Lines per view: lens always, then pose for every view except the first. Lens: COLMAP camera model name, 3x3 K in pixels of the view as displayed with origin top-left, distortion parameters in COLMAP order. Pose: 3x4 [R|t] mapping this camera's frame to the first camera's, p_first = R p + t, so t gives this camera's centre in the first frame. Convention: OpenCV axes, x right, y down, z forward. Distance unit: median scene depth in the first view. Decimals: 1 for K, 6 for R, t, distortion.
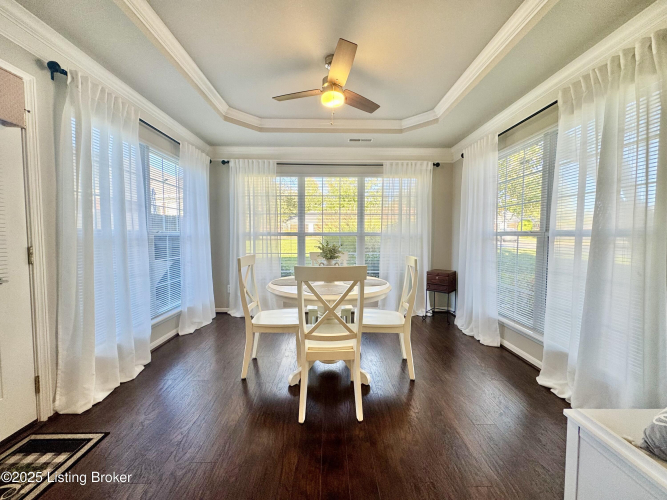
lens RADIAL K [[265.9, 0, 331.5], [0, 265.9, 247.1], [0, 0, 1]] dist [-0.004108, 0.001320]
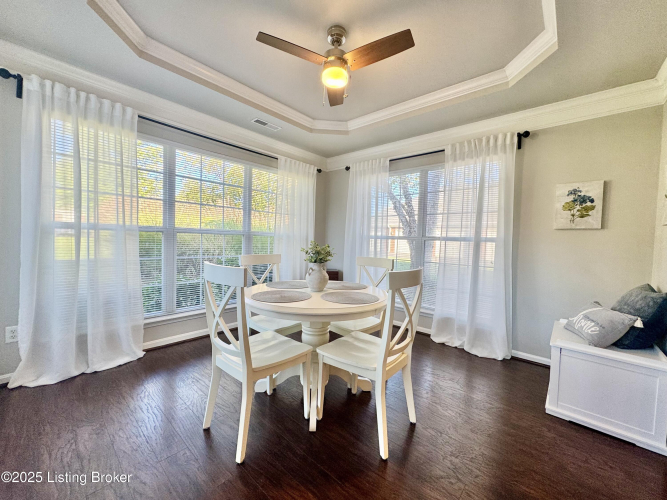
lens RADIAL K [[265.9, 0, 331.1], [0, 265.9, 248.4], [0, 0, 1]] dist [-0.004108, 0.001320]
pose [[0.678128, -0.005613, 0.734922, -0.362293], [0.002320, 0.999982, 0.005497, -0.003163], [-0.734940, -0.002023, 0.678129, 0.239562]]
